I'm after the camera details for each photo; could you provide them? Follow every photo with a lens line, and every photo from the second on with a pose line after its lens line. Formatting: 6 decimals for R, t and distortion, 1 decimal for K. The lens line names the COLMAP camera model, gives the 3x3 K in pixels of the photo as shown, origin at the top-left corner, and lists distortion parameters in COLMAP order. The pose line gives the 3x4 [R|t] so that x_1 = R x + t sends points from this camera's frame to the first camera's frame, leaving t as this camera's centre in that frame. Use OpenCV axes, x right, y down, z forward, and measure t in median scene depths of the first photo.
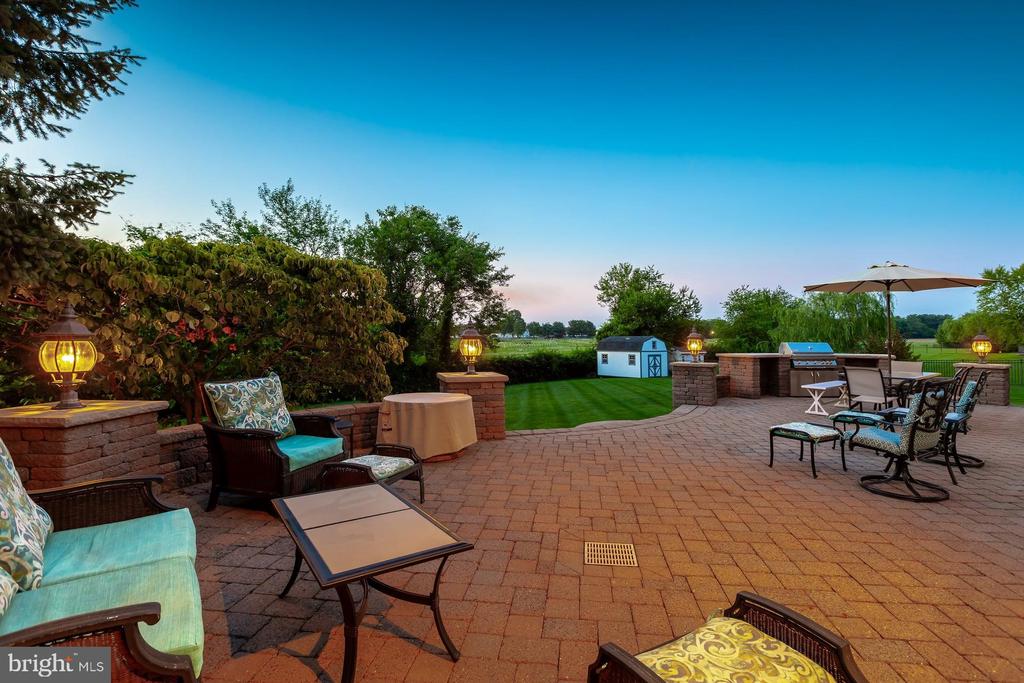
lens RADIAL K [[510.6, 0, 512.0], [0, 510.6, 341.5], [0, 0, 1]] dist [-0.000317, -0.000041]
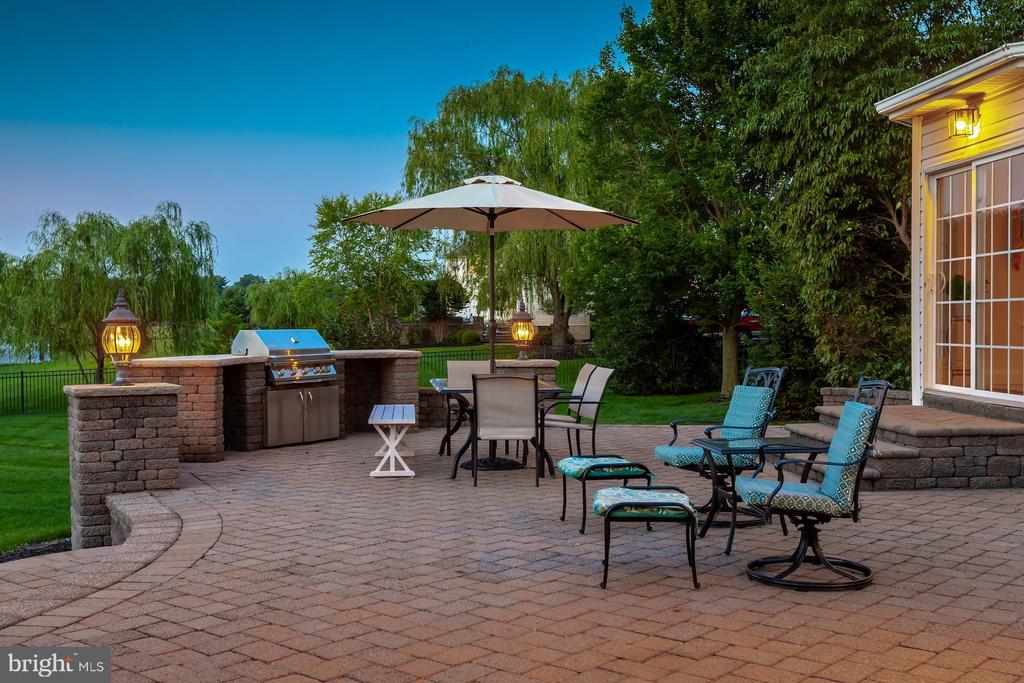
lens RADIAL K [[1198.3, 0, 512.0], [0, 1198.3, 341.5], [0, 0, 1]] dist [-0.005689, -0.001540]
pose [[0.521192, -0.023743, 0.853109, -0.270551], [0.016664, 0.999705, 0.017642, -0.002640], [-0.853277, 0.005021, 0.521434, 0.274705]]
